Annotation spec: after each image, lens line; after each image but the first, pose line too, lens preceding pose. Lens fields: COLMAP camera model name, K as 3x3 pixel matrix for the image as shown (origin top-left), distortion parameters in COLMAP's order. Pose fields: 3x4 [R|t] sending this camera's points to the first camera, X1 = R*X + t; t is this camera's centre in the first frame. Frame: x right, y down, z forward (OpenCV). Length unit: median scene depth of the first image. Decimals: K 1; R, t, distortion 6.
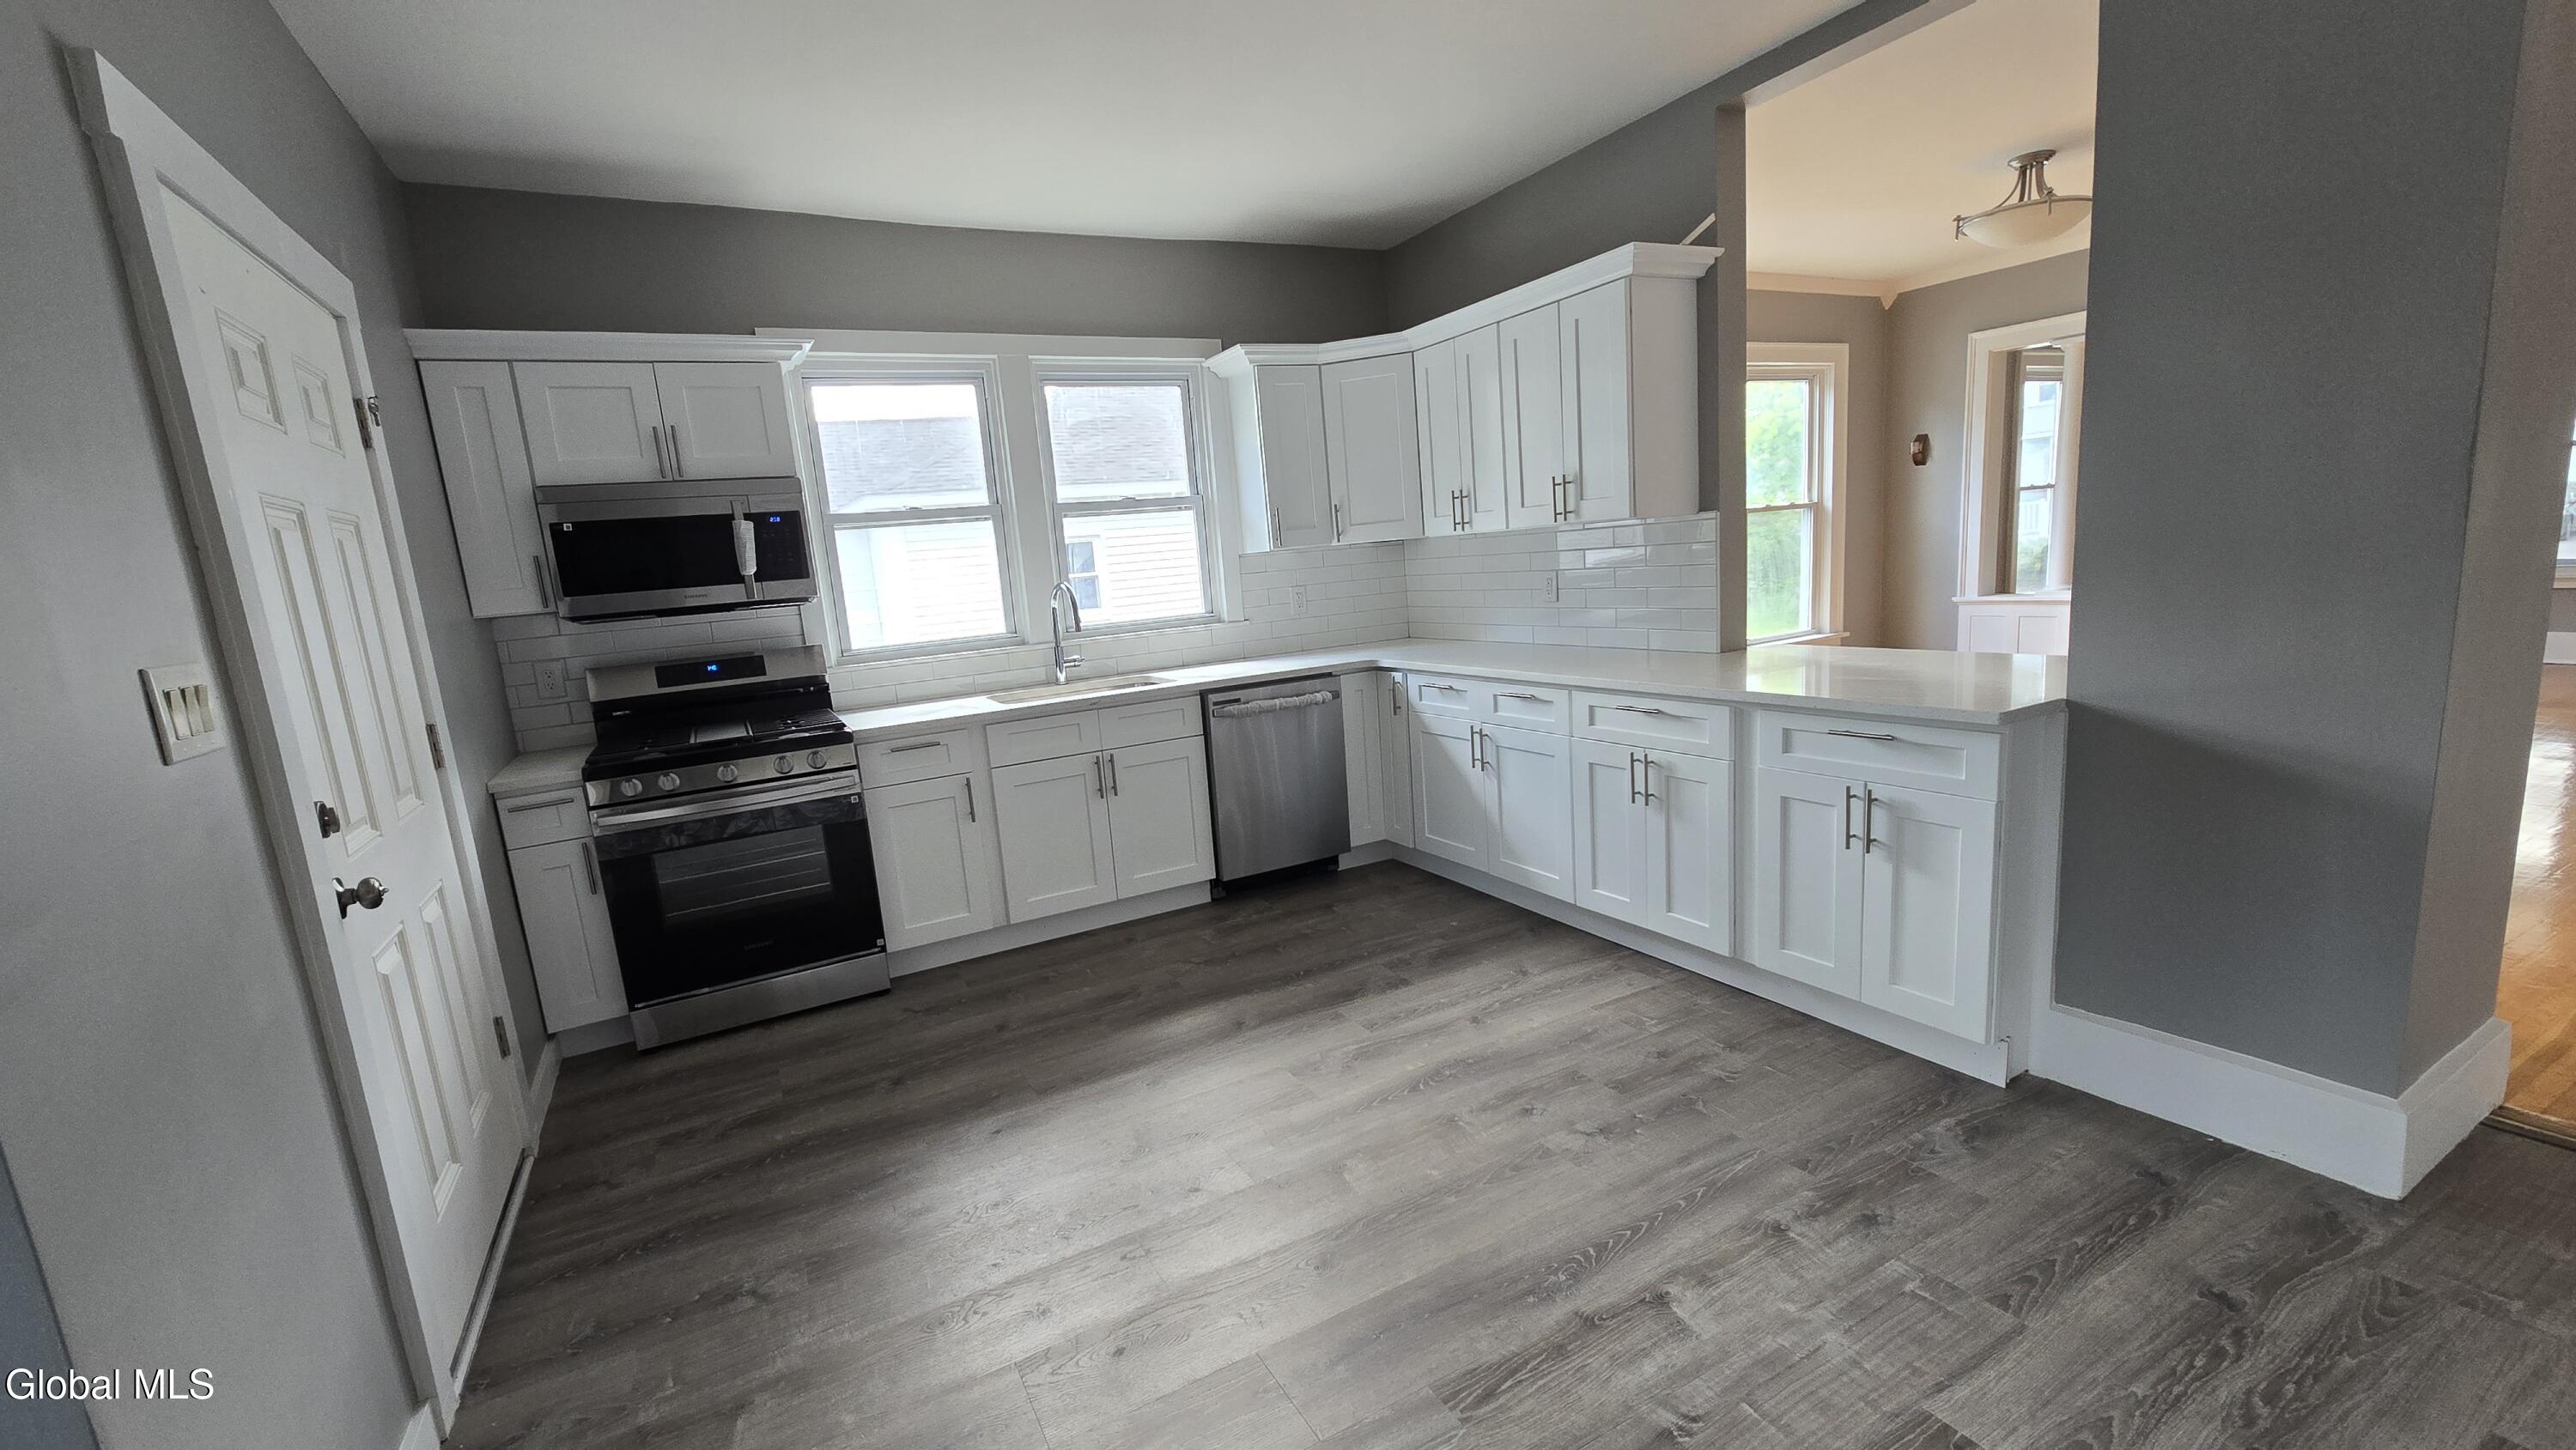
lens RADIAL K [[1050.9, 0, 1266.9], [0, 1050.9, 742.7], [0, 0, 1]] dist [-0.001505, -0.000297]
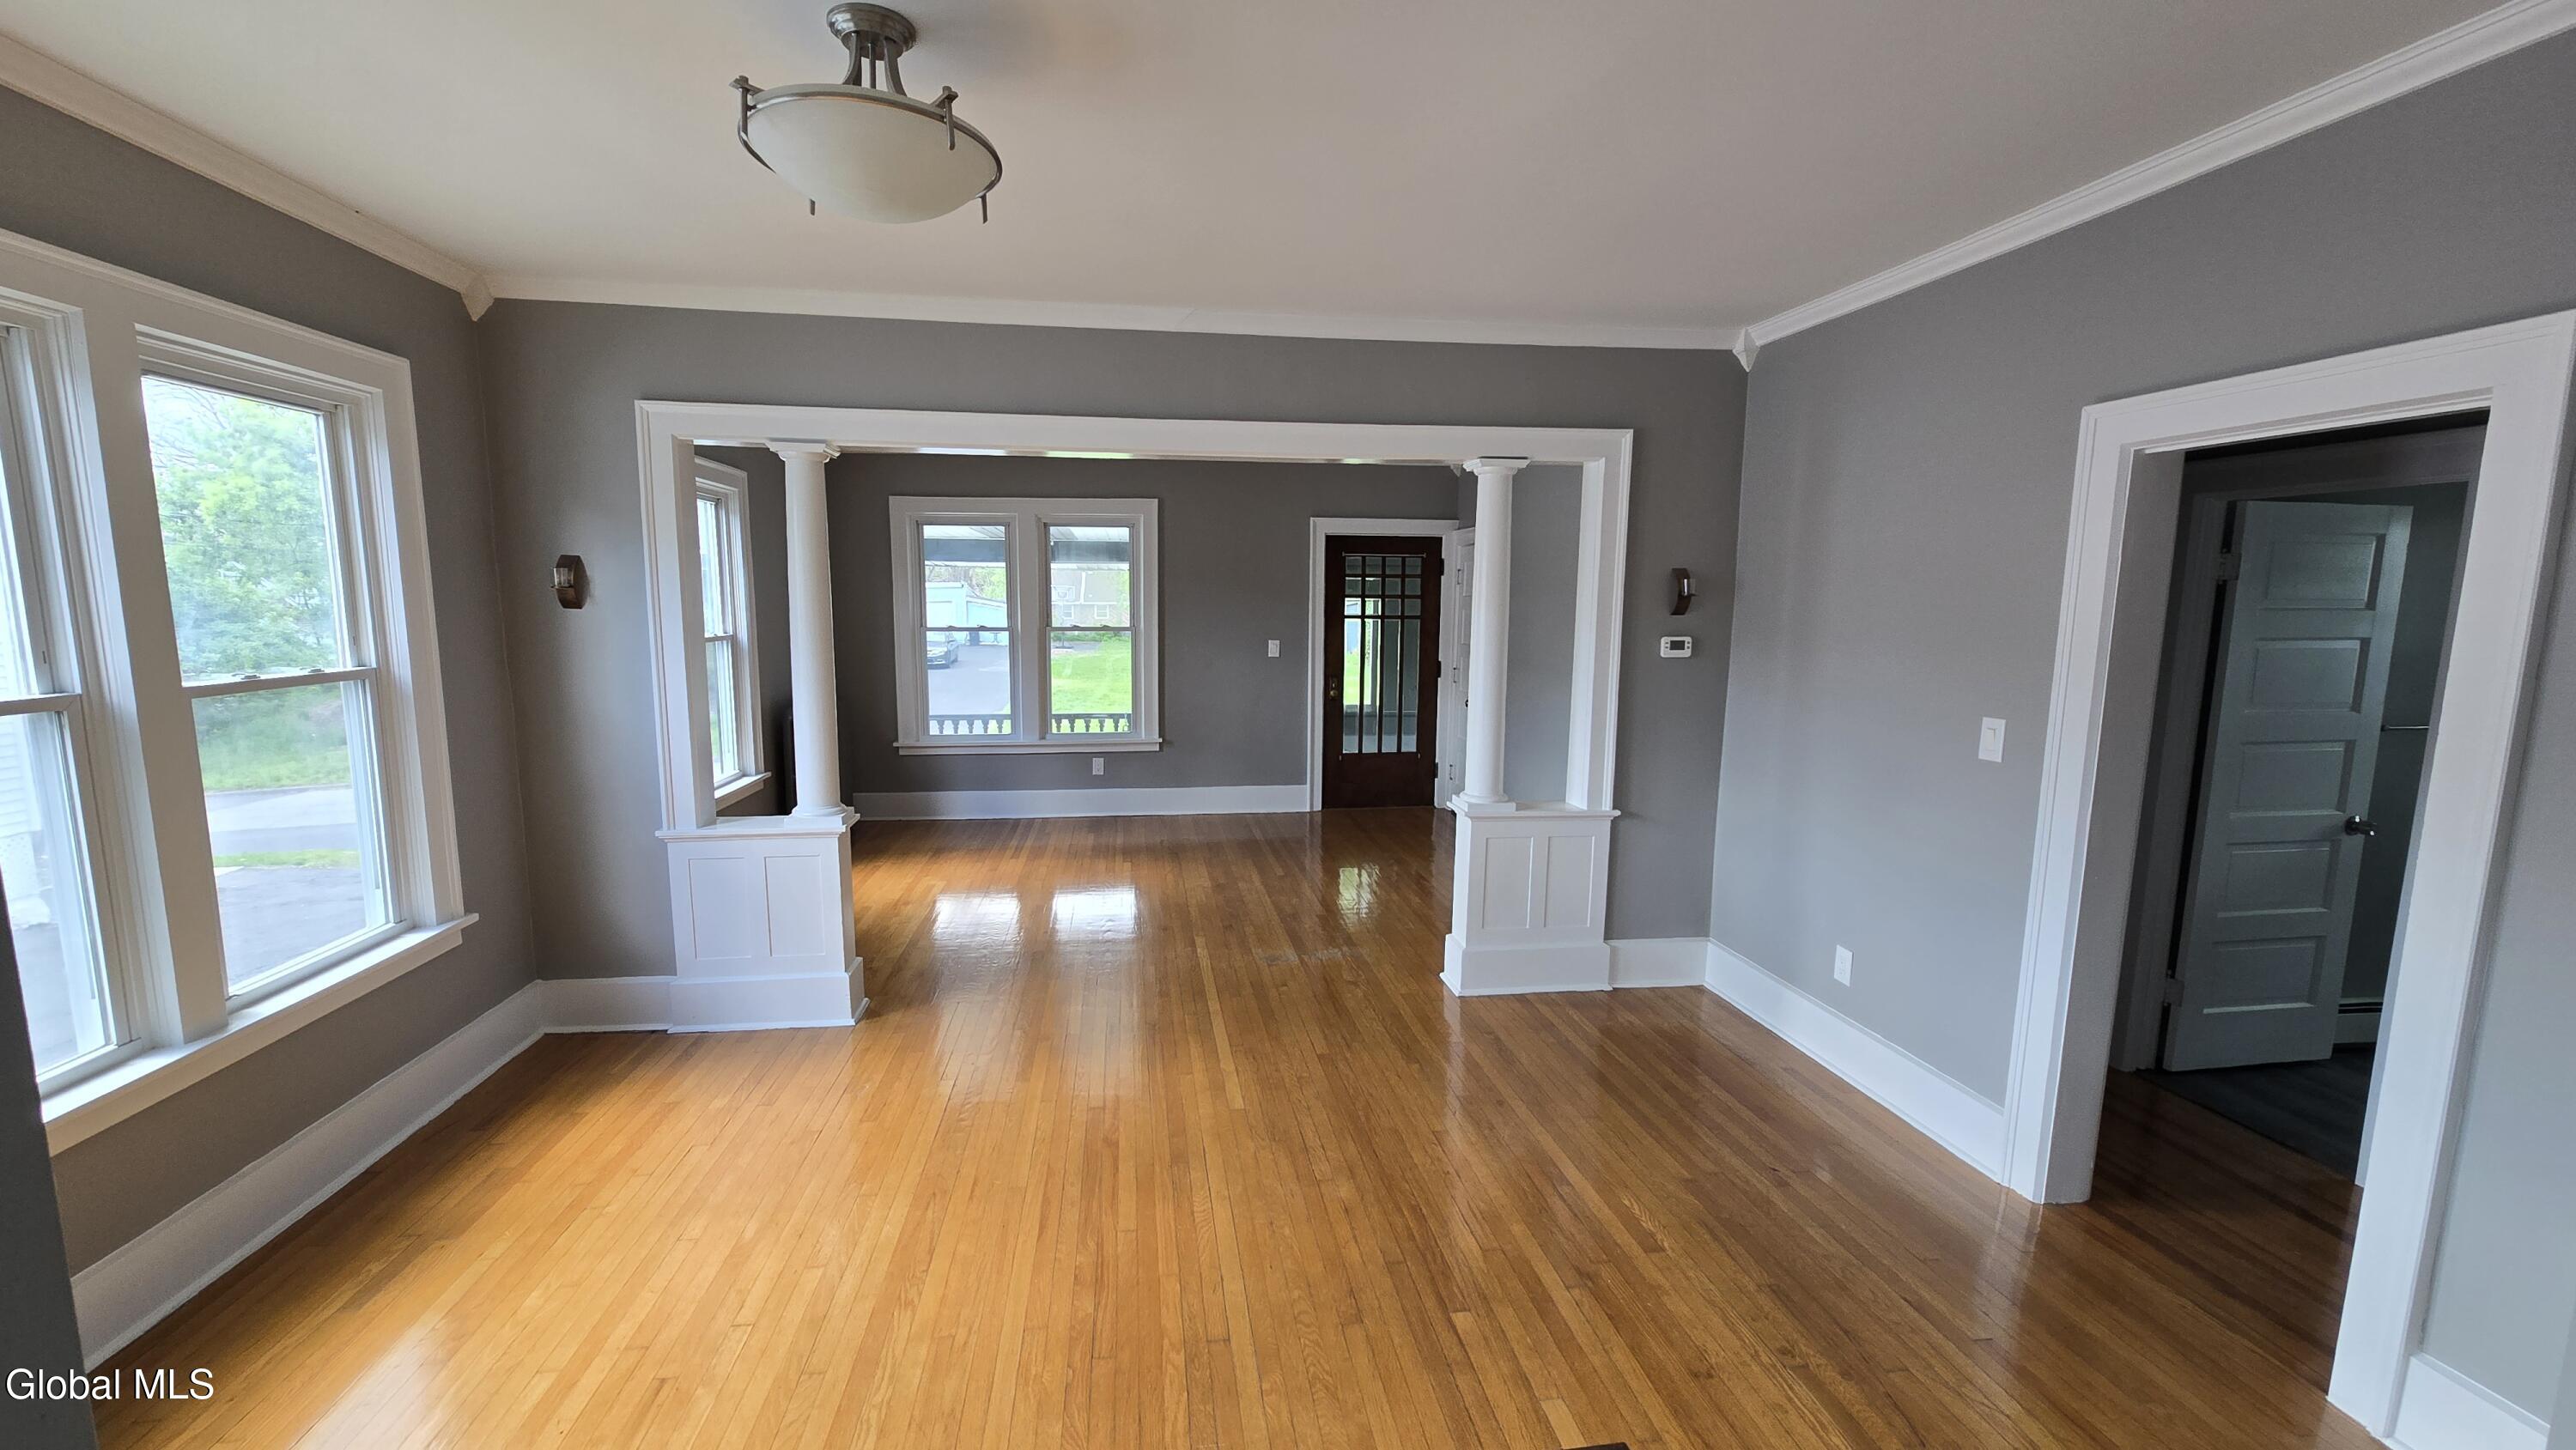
lens RADIAL K [[1050.9, 0, 1266.9], [0, 1050.9, 742.7], [0, 0, 1]] dist [-0.001505, -0.000297]
pose [[0.347231, -0.044930, 0.936703, 0.345682], [0.132641, 0.991163, -0.001628, -0.227004], [-0.928352, 0.124811, 0.350122, 0.740526]]
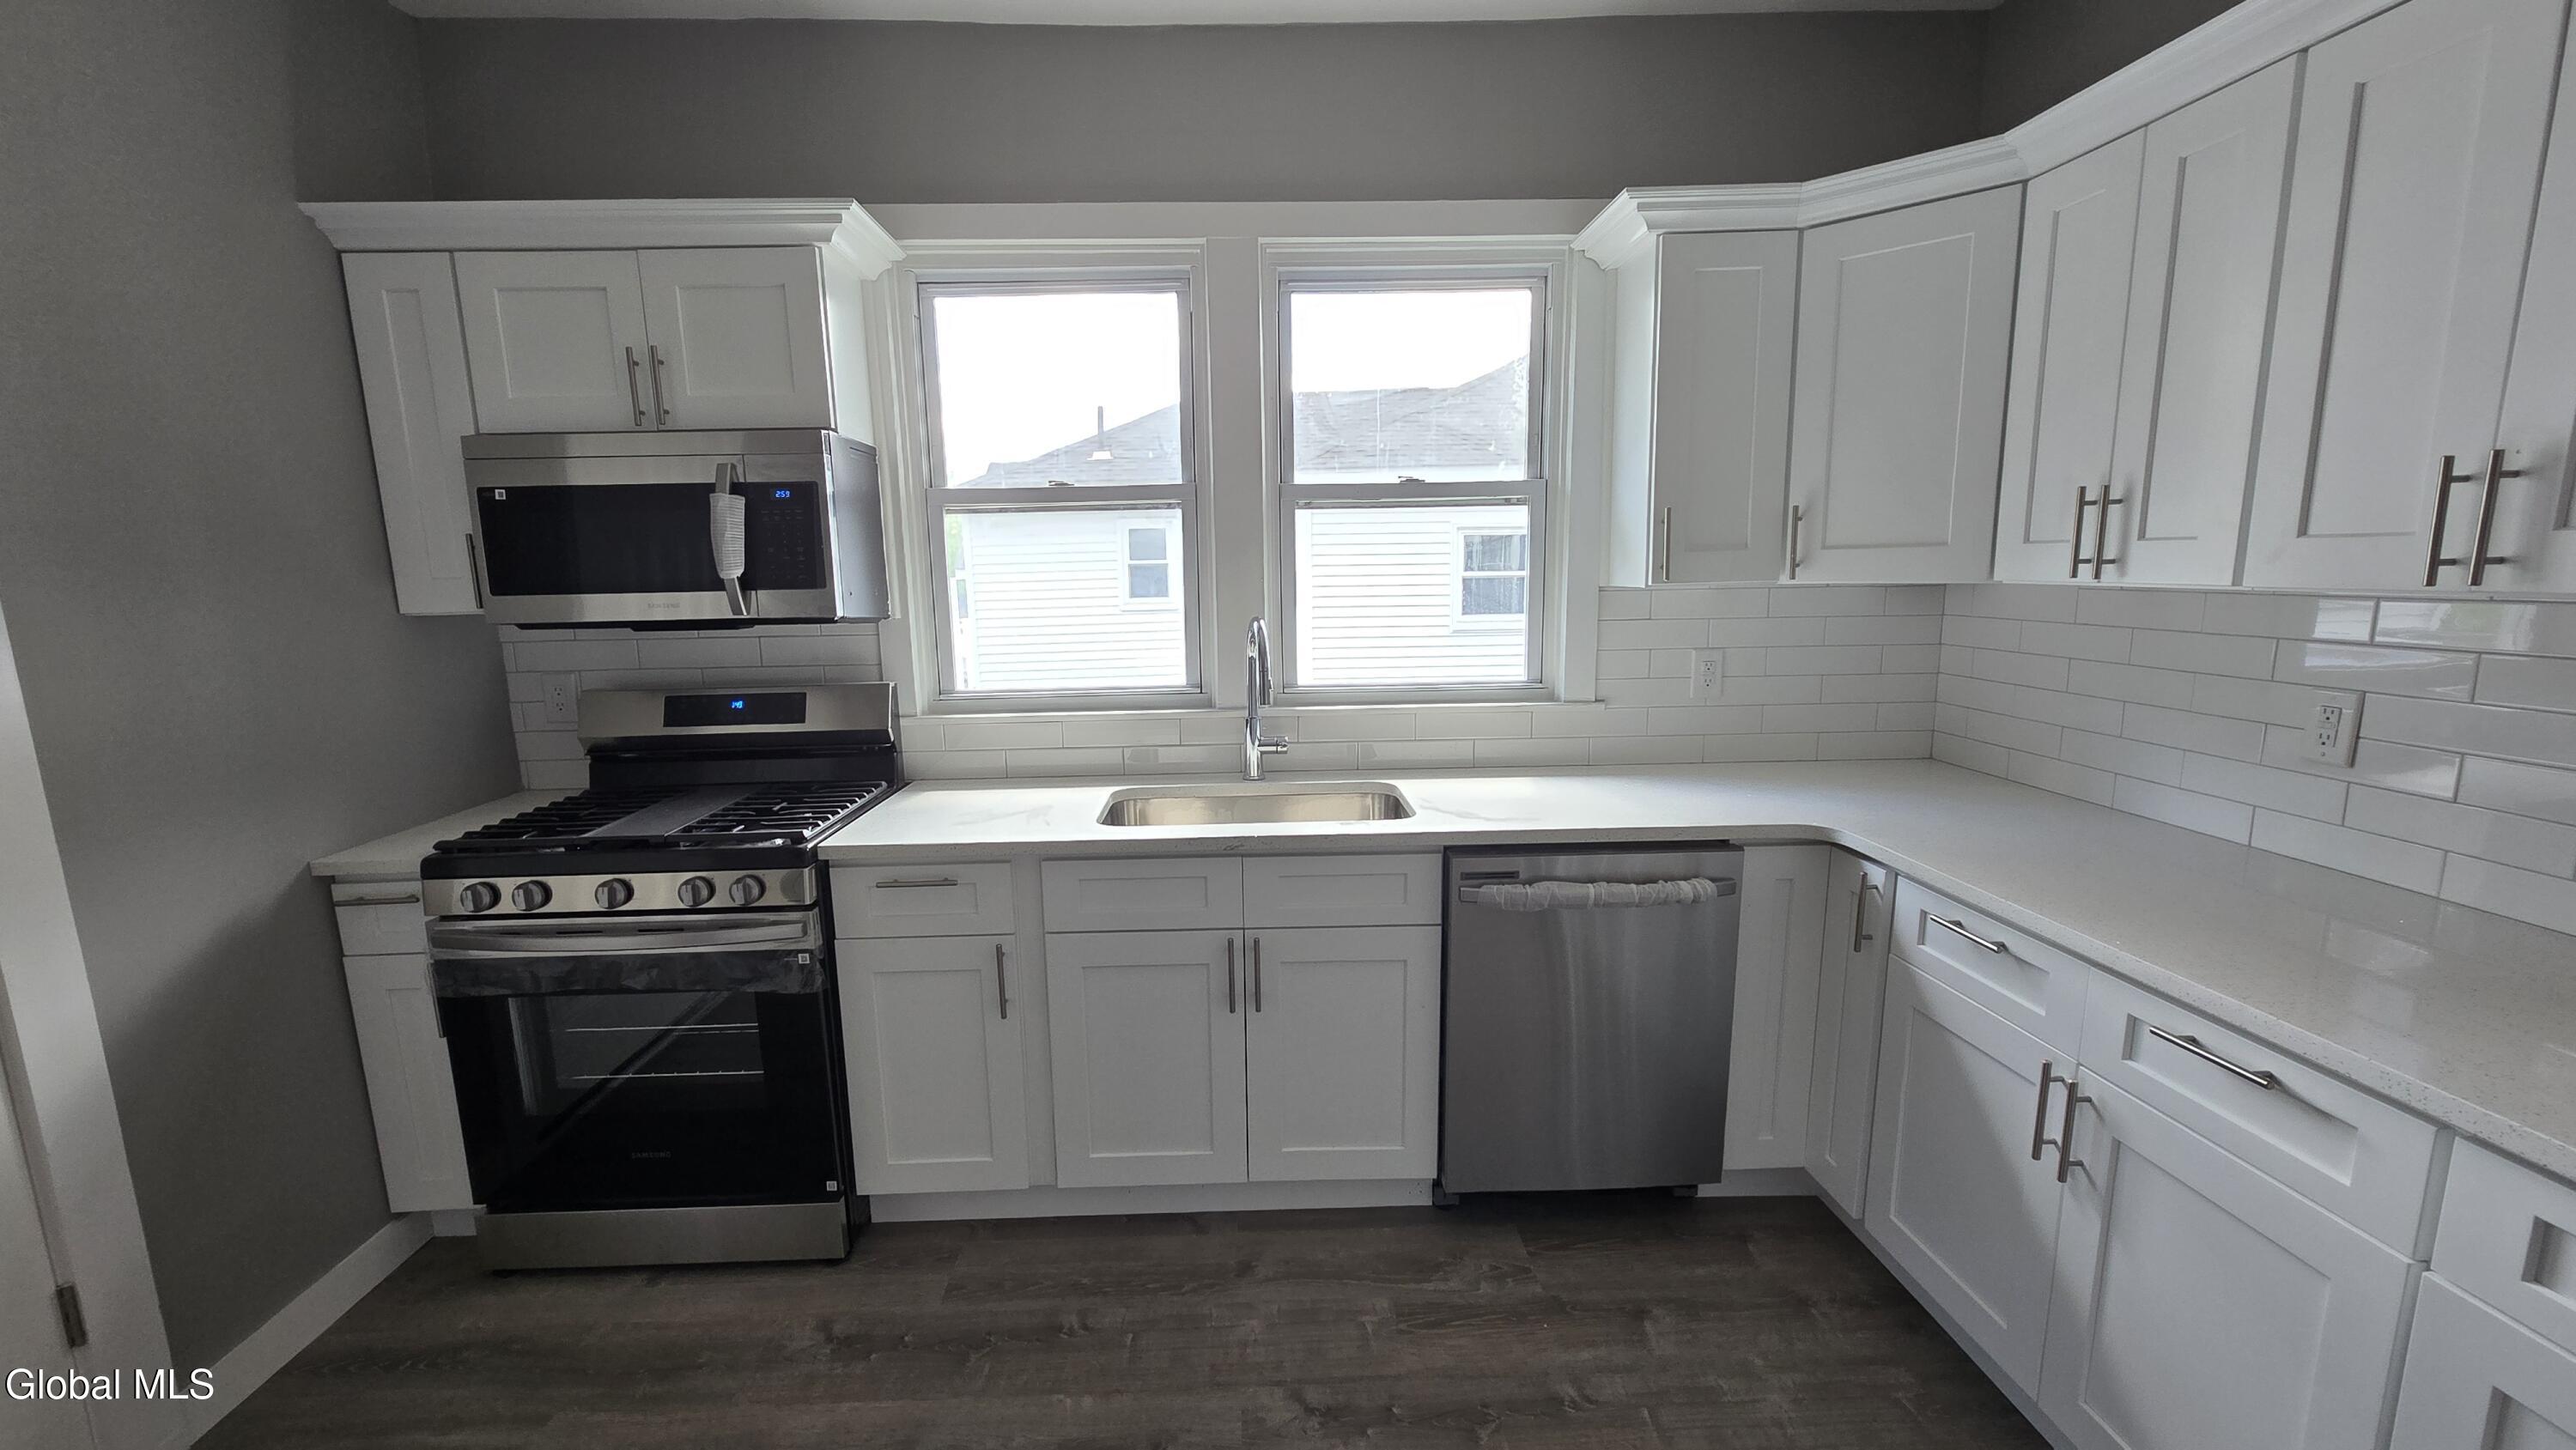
lens RADIAL K [[1050.9, 0, 1266.9], [0, 1050.9, 742.7], [0, 0, 1]] dist [-0.001505, -0.000297]
pose [[0.894271, 0.138254, -0.425636, 0.076737], [-0.131259, 0.990286, 0.045884, -0.113888], [0.427844, 0.014836, 0.903731, 0.479043]]
